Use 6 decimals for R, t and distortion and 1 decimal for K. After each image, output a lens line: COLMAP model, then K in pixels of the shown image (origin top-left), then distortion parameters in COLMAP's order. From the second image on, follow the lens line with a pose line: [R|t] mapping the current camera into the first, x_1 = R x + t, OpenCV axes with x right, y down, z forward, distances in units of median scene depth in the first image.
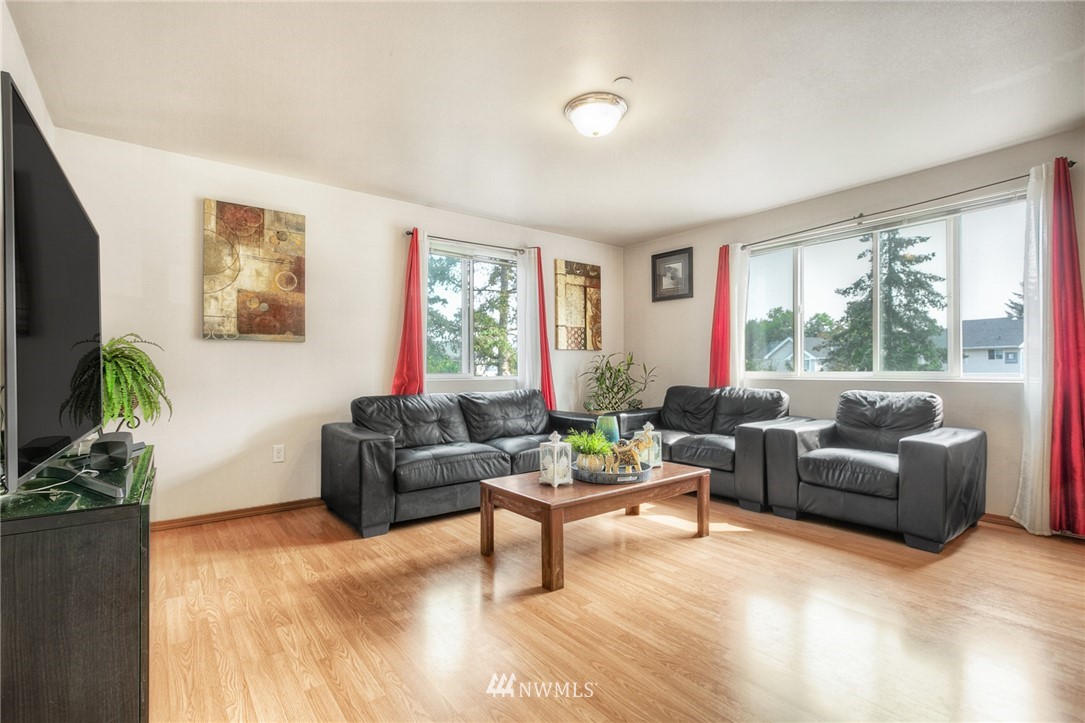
lens RADIAL K [[495.4, 0, 540.8], [0, 495.4, 366.9], [0, 0, 1]] dist [-0.010359, 0.000767]
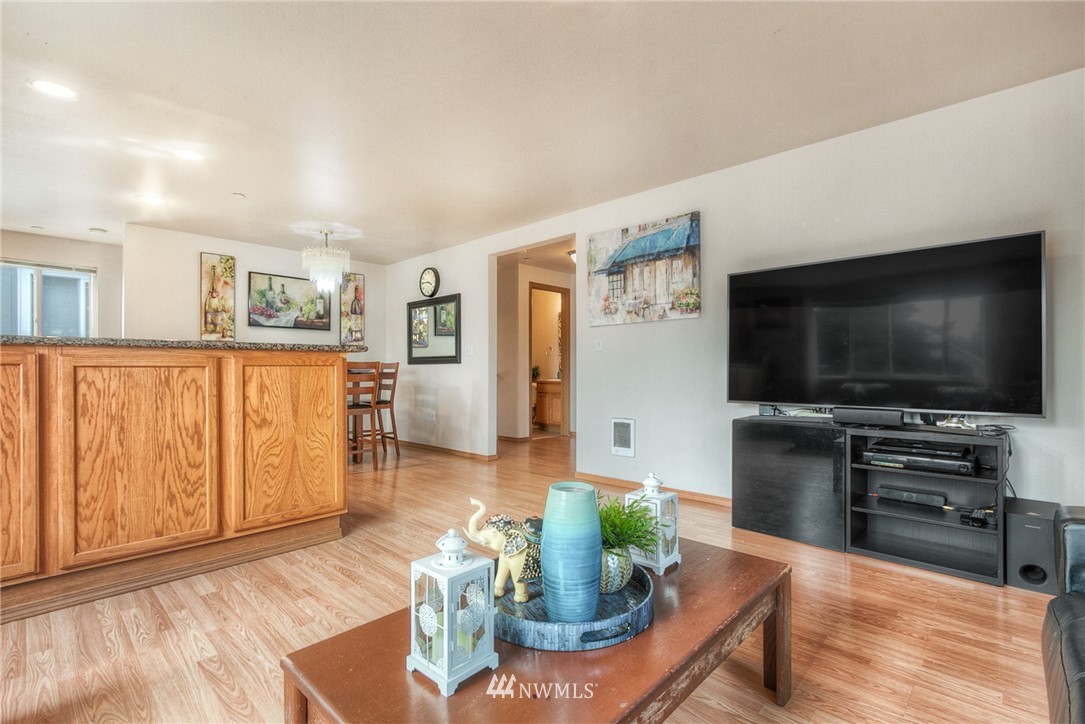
lens RADIAL K [[495.4, 0, 540.8], [0, 495.4, 367.4], [0, 0, 1]] dist [-0.010359, 0.000767]
pose [[-0.988913, 0.007316, -0.148314, 0.127620], [0.008391, 0.999943, -0.006623, 0.004986], [0.148257, -0.007794, -0.988918, 0.815842]]
